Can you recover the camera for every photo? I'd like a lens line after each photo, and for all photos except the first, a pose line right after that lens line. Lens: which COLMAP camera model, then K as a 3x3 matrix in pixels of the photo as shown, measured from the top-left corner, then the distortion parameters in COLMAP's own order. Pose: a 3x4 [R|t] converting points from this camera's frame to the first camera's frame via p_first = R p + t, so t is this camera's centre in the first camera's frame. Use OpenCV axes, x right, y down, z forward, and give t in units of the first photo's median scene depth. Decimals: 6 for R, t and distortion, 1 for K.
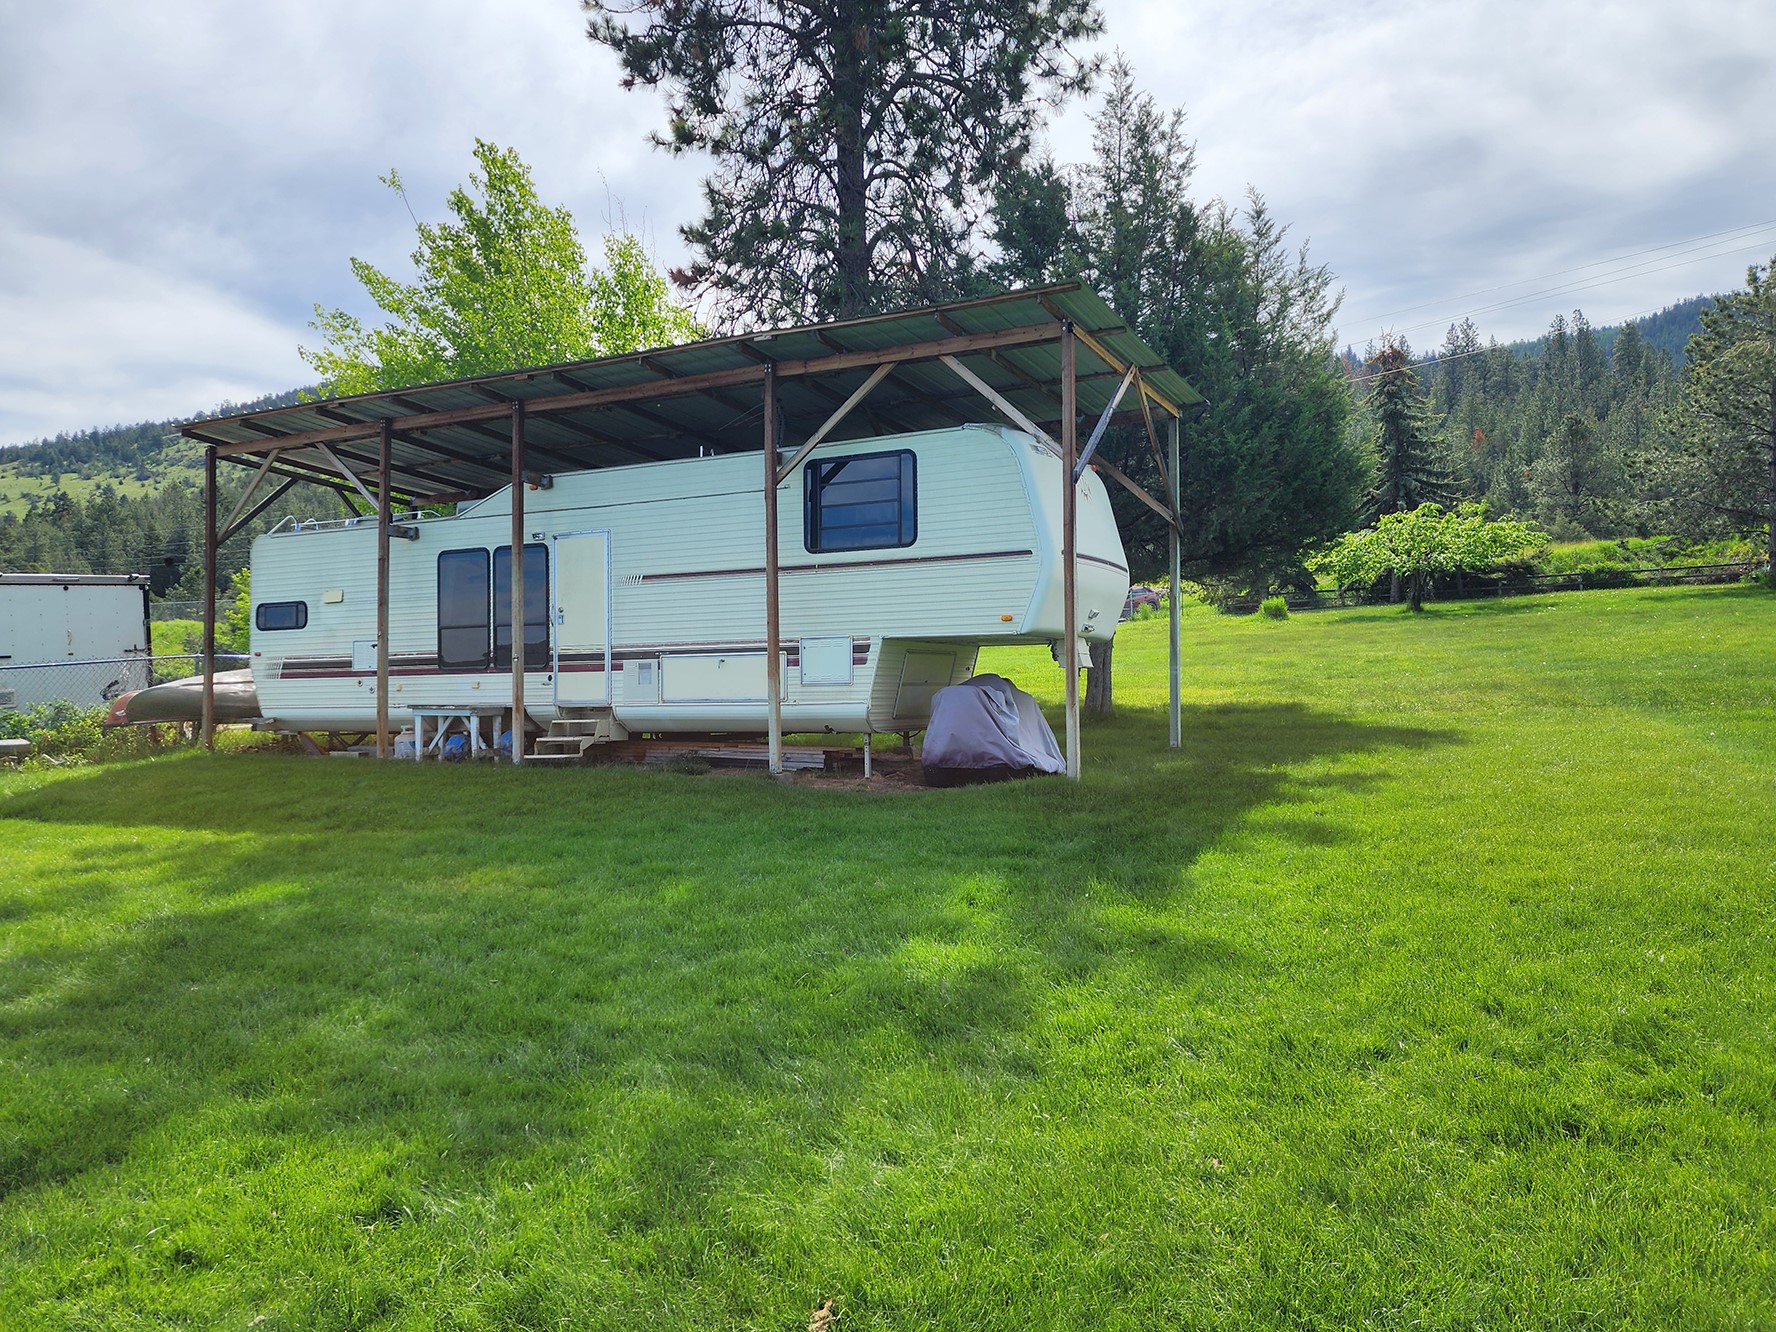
lens RADIAL K [[1266.5, 0, 888.0], [0, 1266.5, 666.0], [0, 0, 1]] dist [0.046247, -0.002588]
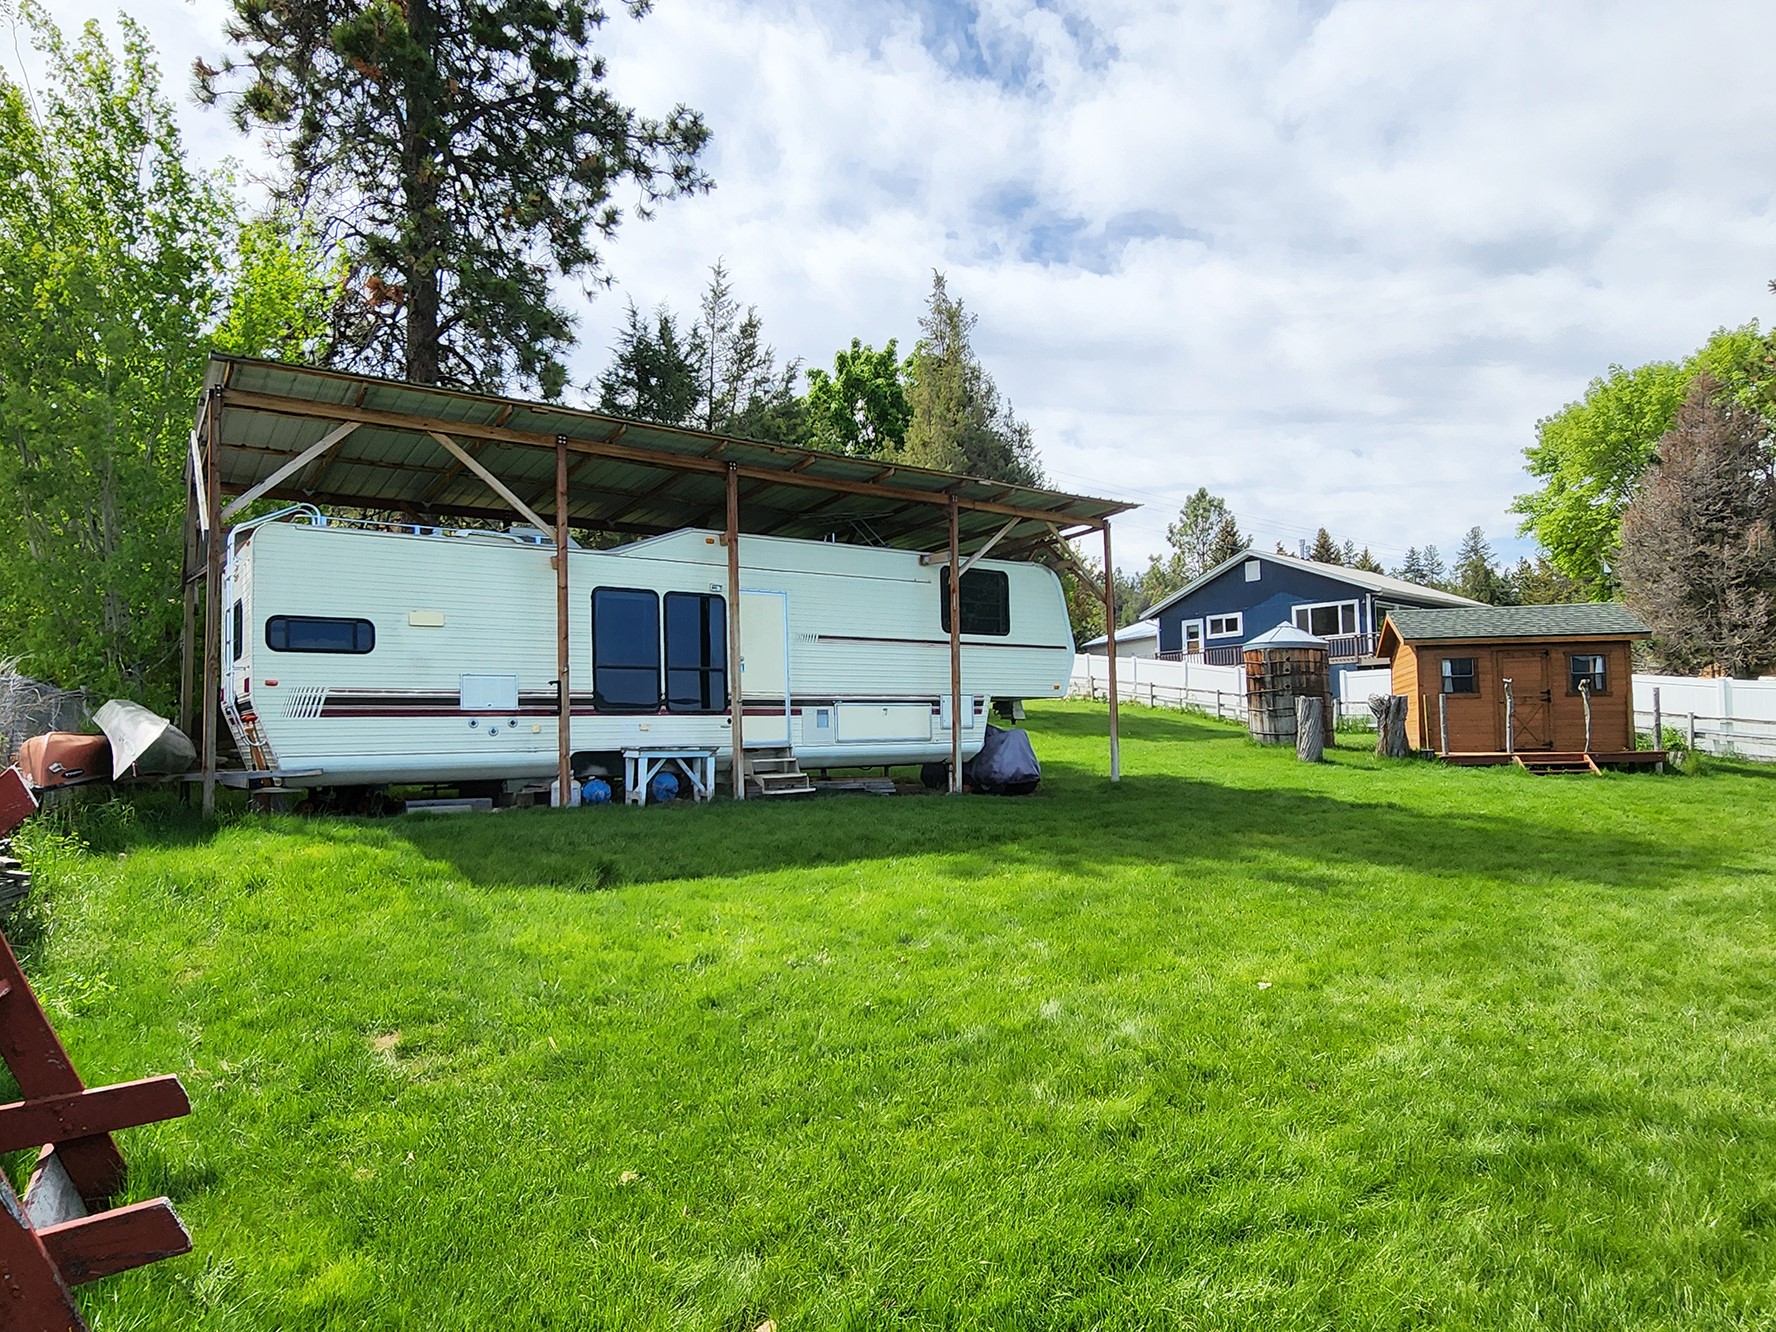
lens RADIAL K [[1104.6, 0, 879.3], [0, 1104.6, 694.4], [0, 0, 1]] dist [-0.012766, -0.001188]
pose [[0.453097, 0.035932, 0.890737, -1.049069], [-0.008676, 0.999318, -0.035899, 0.019677], [-0.891419, 0.008538, 0.453100, 0.470680]]
